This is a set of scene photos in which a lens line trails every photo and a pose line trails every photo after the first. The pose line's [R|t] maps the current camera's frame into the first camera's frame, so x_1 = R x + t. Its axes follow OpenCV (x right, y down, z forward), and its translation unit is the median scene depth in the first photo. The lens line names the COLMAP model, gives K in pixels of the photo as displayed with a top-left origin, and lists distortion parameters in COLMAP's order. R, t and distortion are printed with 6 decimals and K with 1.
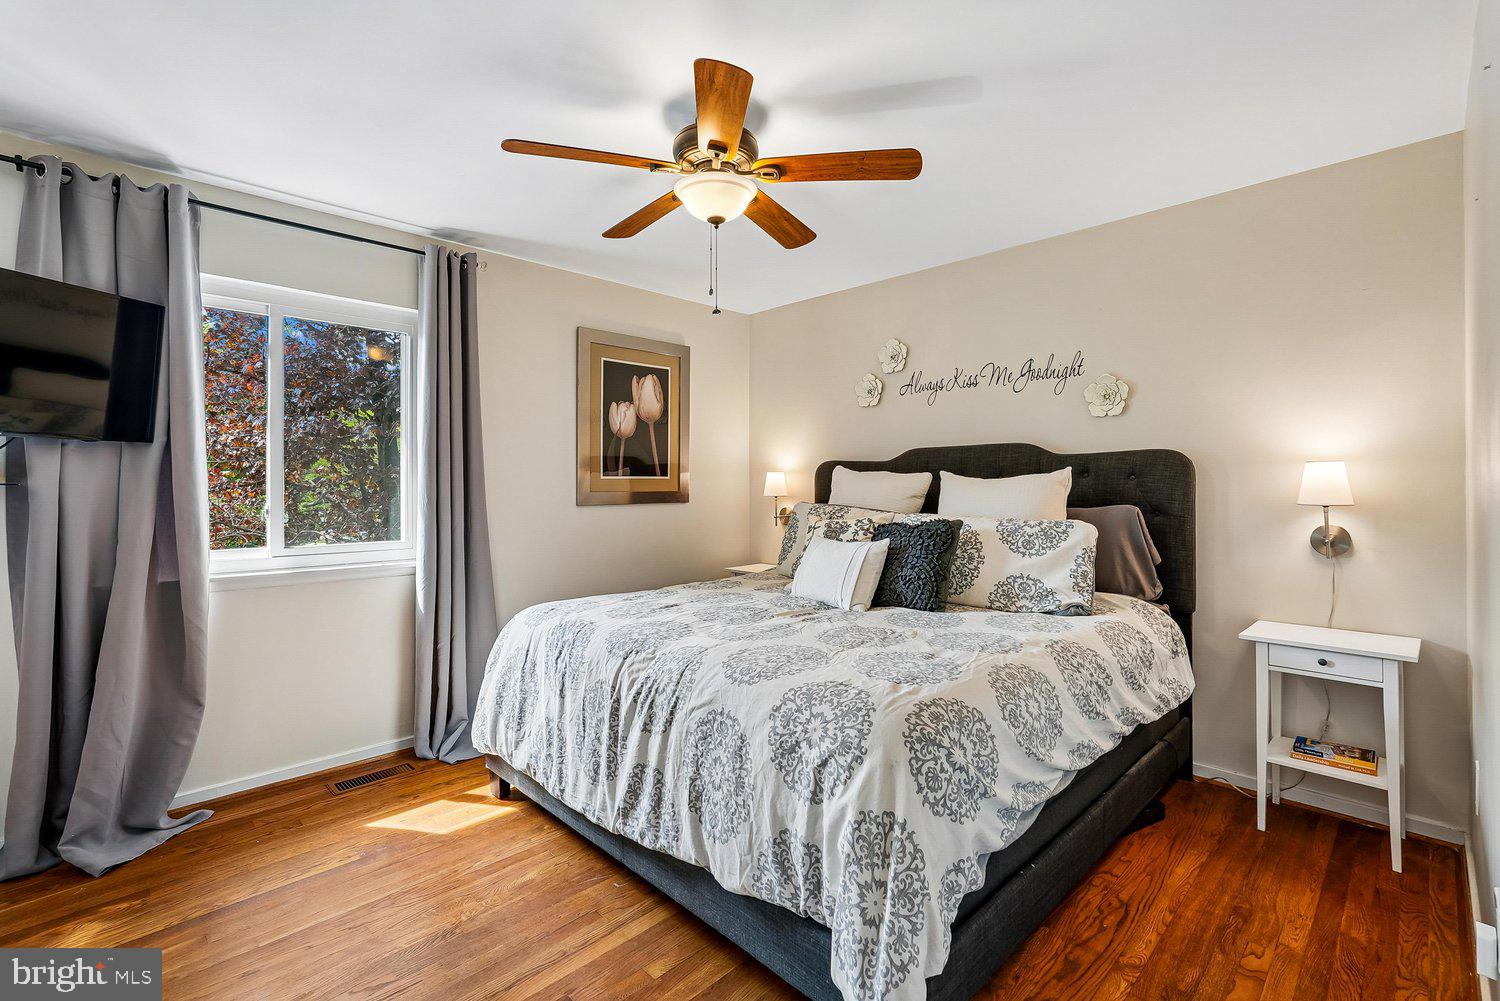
lens RADIAL K [[661.0, 0, 744.3], [0, 661.0, 498.5], [0, 0, 1]] dist [0.001379, 0.001114]
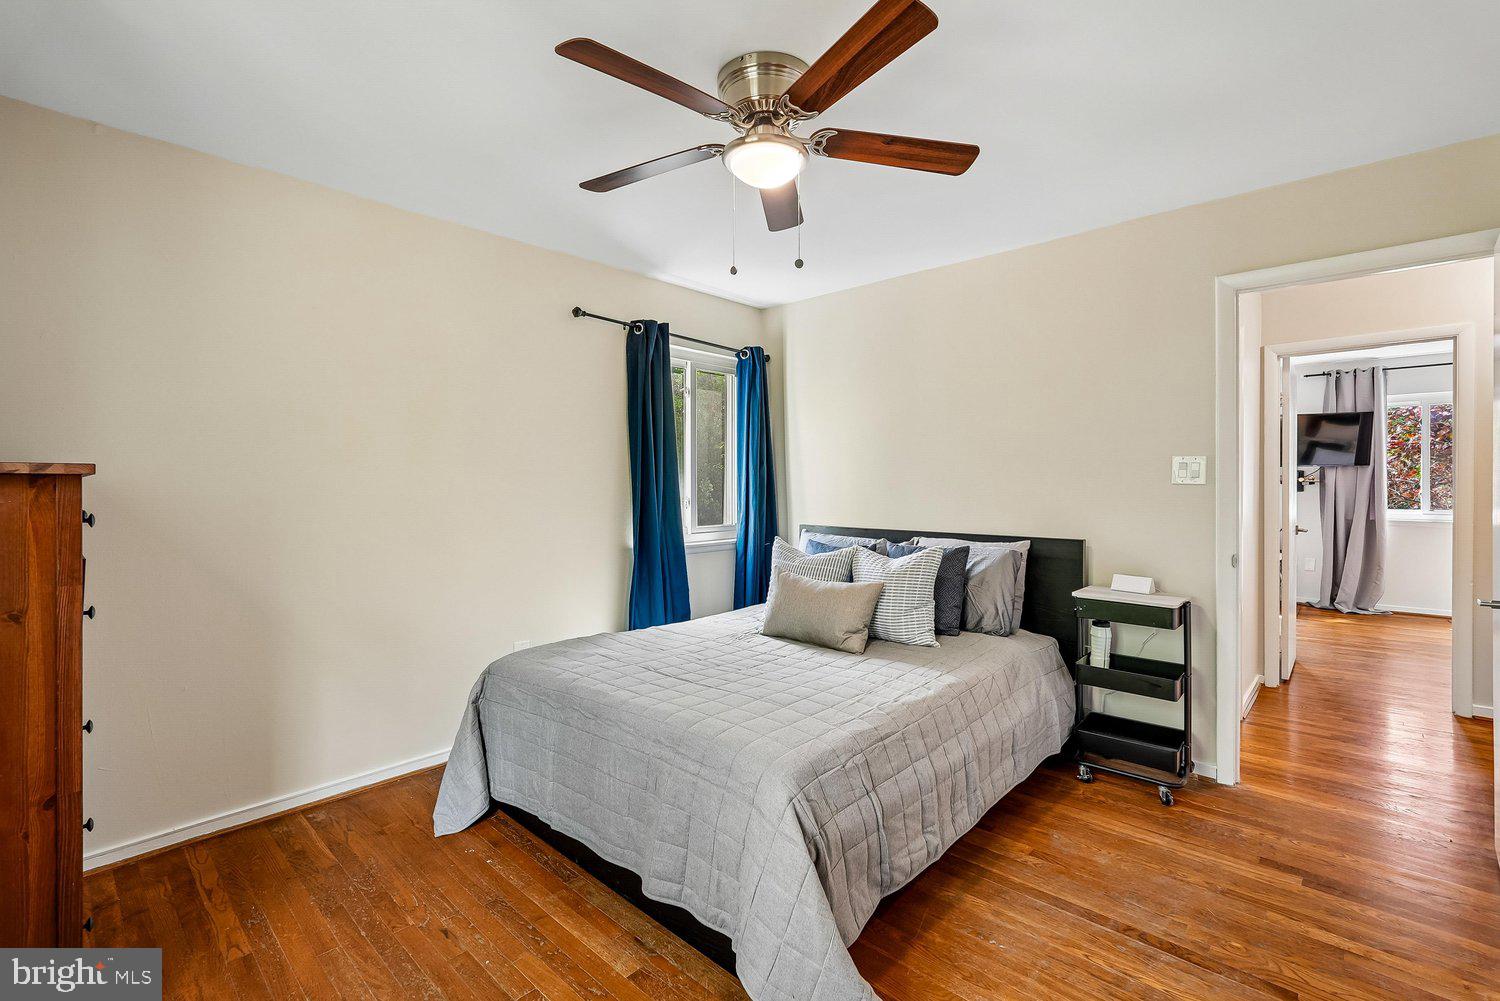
lens RADIAL K [[661.0, 0, 744.3], [0, 661.0, 498.5], [0, 0, 1]] dist [0.001379, 0.001114]
pose [[0.138515, 0.016861, -0.990217, 1.357556], [0.016316, 0.999681, 0.019305, -0.038628], [0.990226, -0.018831, 0.138196, -1.798636]]
